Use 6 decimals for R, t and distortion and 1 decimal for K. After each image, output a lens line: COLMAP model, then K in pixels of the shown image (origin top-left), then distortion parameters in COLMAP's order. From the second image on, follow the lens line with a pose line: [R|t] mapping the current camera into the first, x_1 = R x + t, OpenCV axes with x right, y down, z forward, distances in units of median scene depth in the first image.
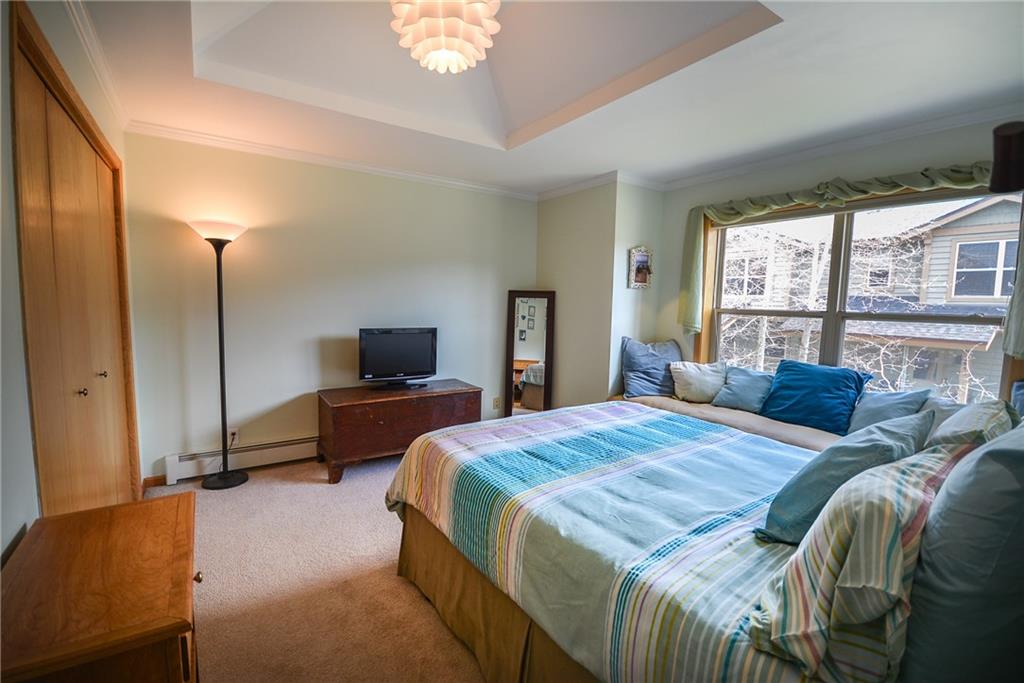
lens RADIAL K [[456.8, 0, 509.5], [0, 456.8, 342.2], [0, 0, 1]] dist [-0.007580, -0.000576]
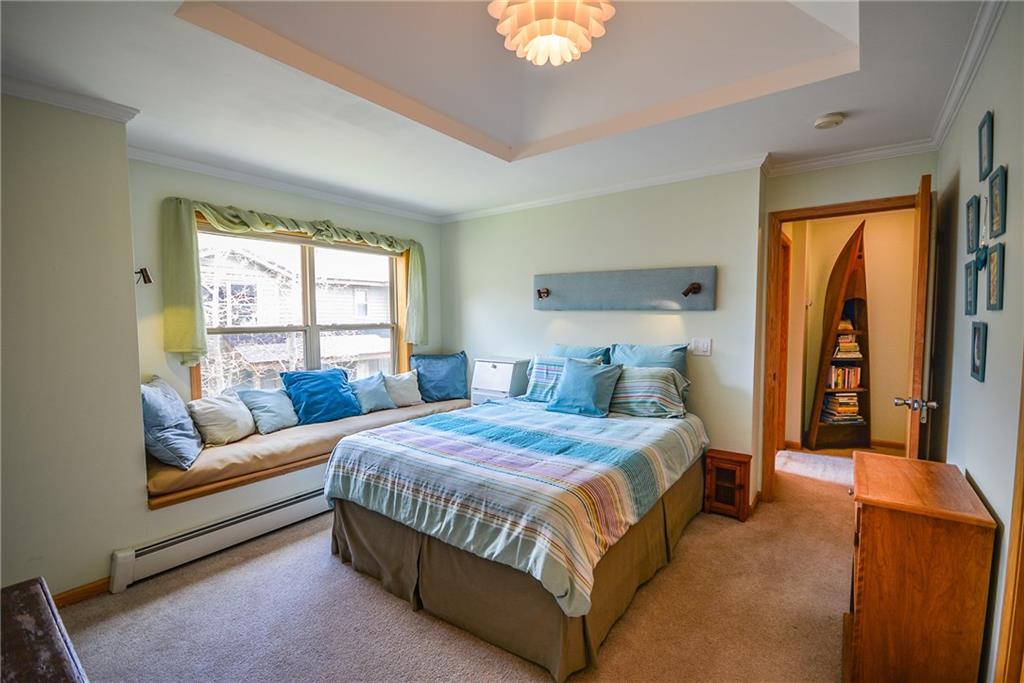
lens RADIAL K [[456.8, 0, 509.9], [0, 456.8, 342.6], [0, 0, 1]] dist [-0.007580, -0.000576]
pose [[-0.343551, -0.069255, 0.936577, -0.874478], [0.086127, 0.990751, 0.104853, -0.149996], [-0.935177, 0.116687, -0.334409, 1.308104]]
